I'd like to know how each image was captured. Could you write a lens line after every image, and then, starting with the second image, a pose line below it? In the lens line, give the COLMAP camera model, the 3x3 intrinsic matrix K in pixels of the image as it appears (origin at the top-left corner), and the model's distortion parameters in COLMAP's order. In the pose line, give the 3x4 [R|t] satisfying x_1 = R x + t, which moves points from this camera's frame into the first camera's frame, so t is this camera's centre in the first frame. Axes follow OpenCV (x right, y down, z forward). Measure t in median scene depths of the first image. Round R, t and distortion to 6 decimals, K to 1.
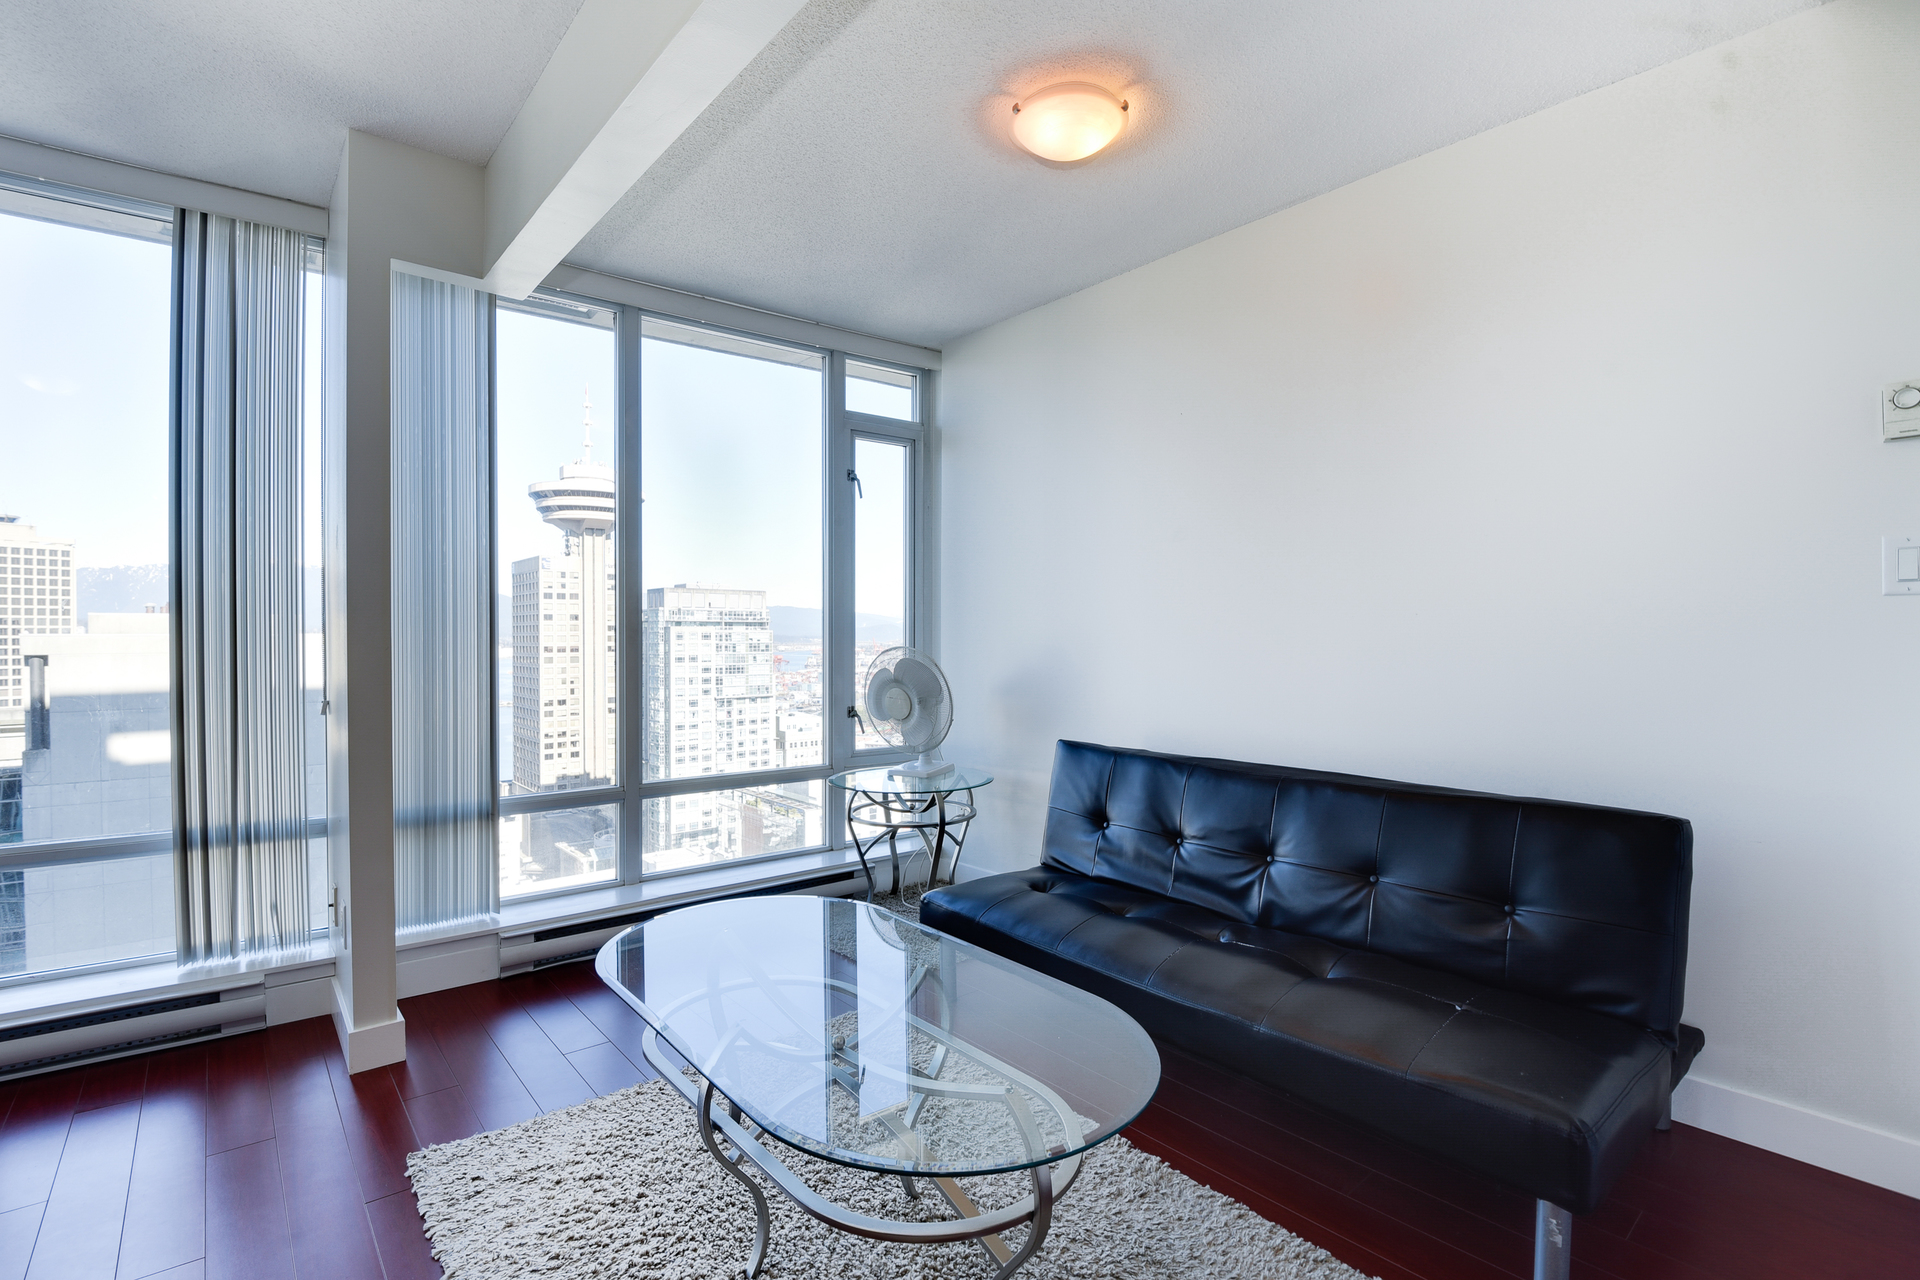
lens RADIAL K [[883.9, 0, 950.7], [0, 883.9, 638.6], [0, 0, 1]] dist [-0.010389, -0.005732]
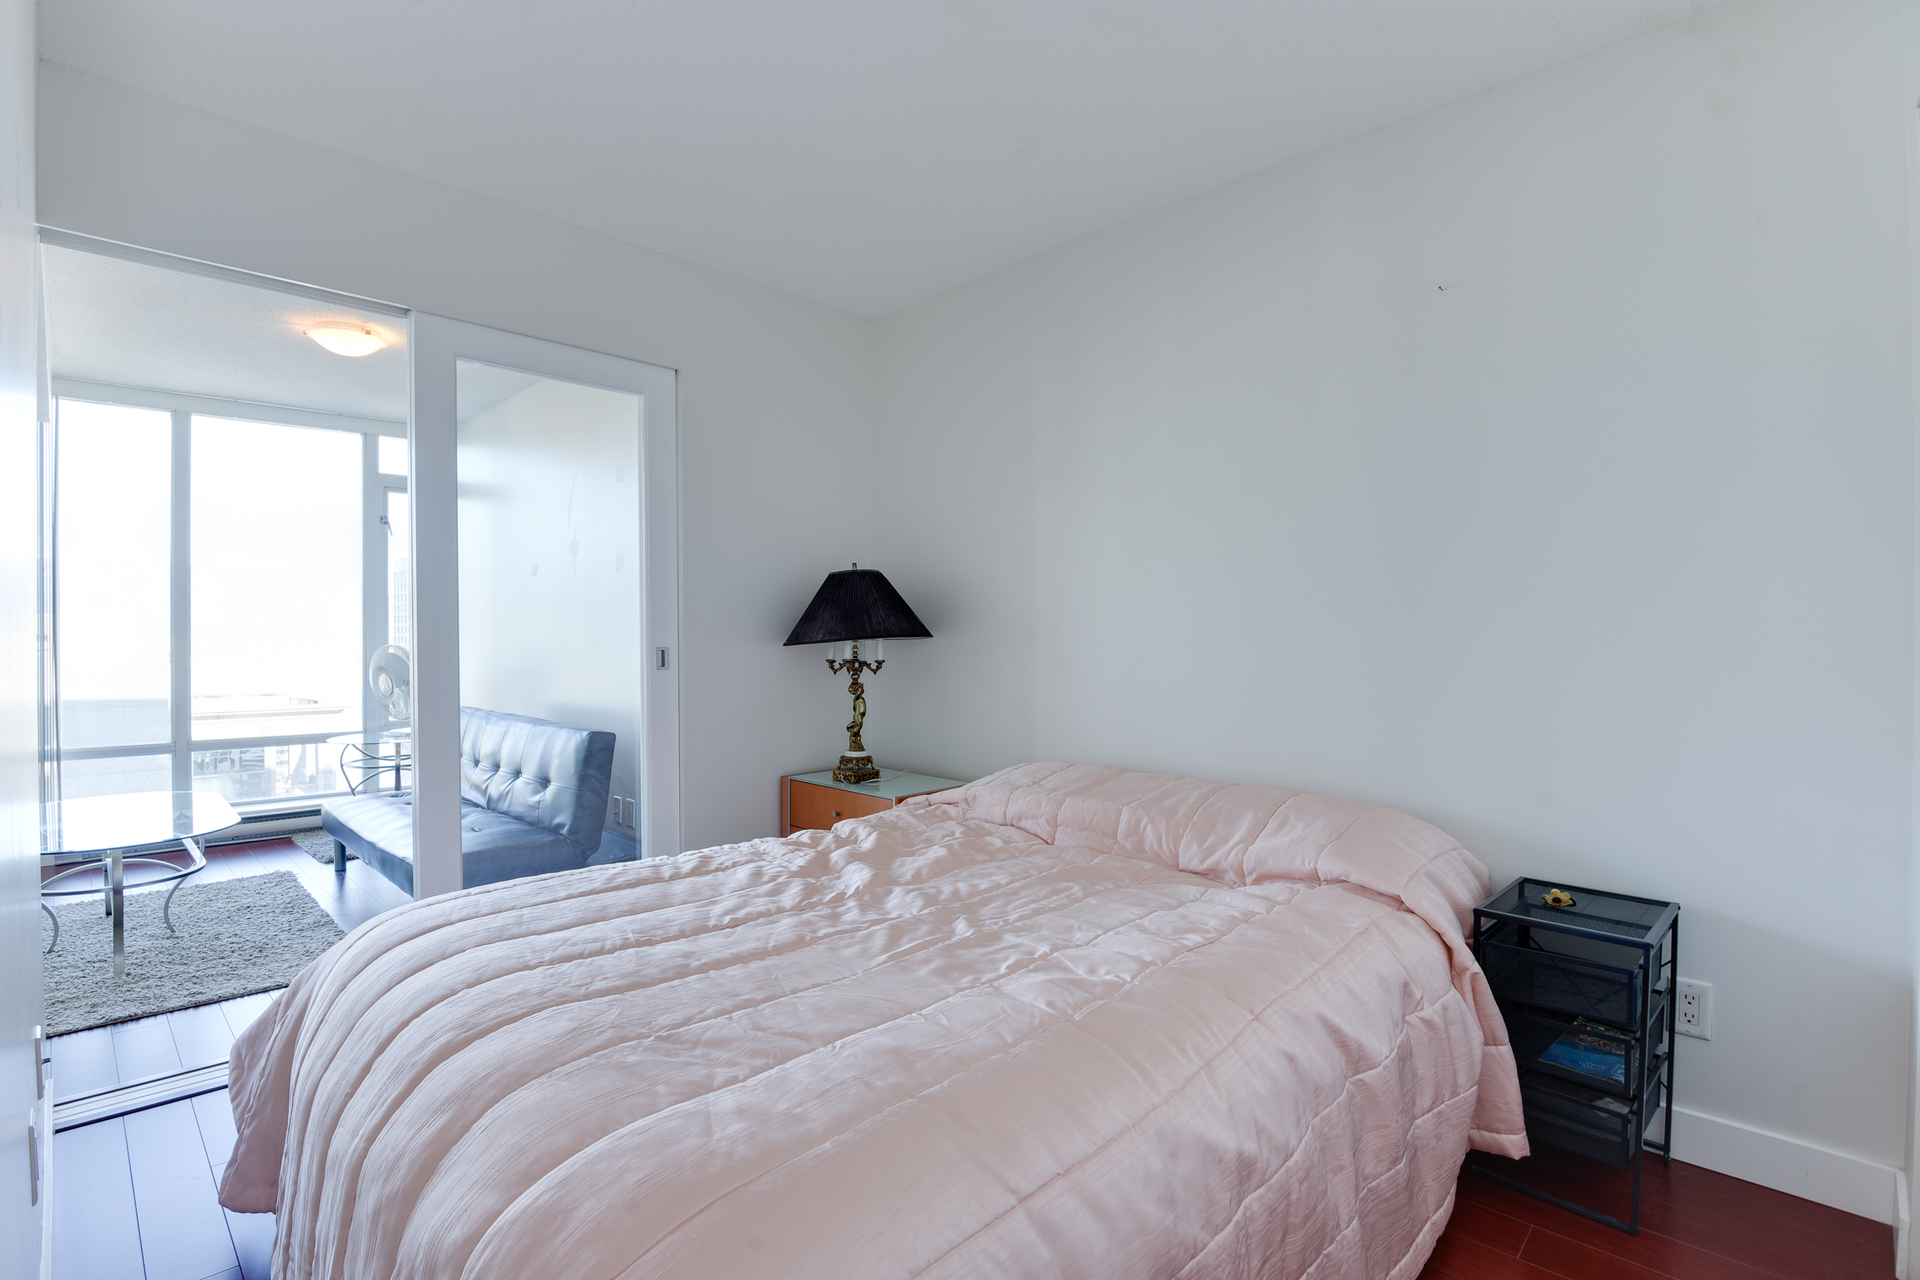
lens RADIAL K [[900.9, 0, 949.7], [0, 900.9, 657.1], [0, 0, 1]] dist [-0.022269, -0.000210]
pose [[0.995072, 0.000114, 0.099152, 0.554344], [-0.001629, 0.999883, 0.015190, 0.003664], [-0.099139, -0.015277, 0.994956, -0.410742]]
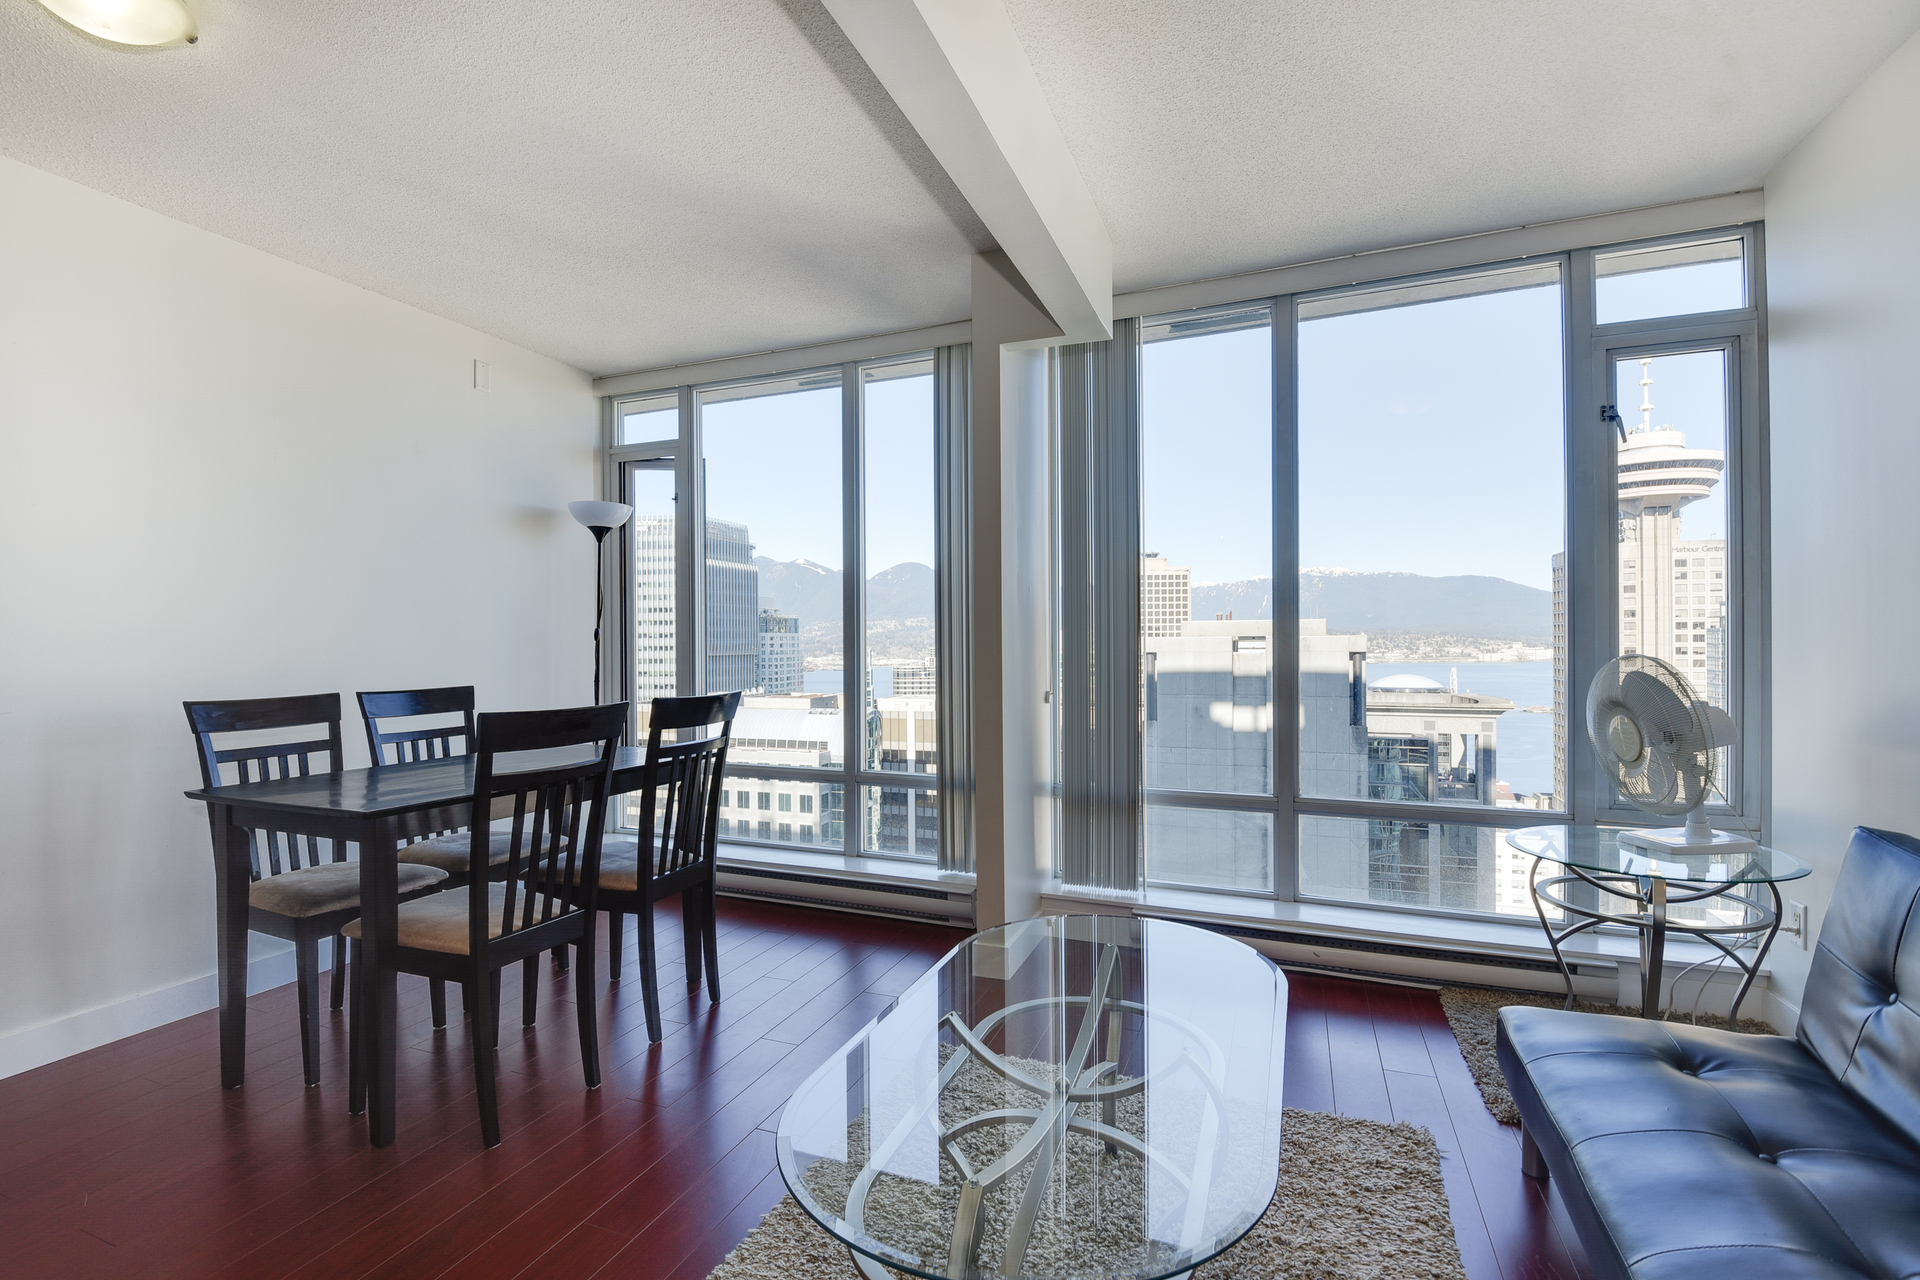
lens RADIAL K [[883.9, 0, 935.2], [0, 883.9, 647.8], [0, 0, 1]] dist [-0.010389, -0.005732]
pose [[0.472950, 0.005257, -0.881073, 0.228574], [0.003632, 0.999962, 0.007916, -0.003748], [0.881082, -0.006944, 0.472913, 0.165140]]
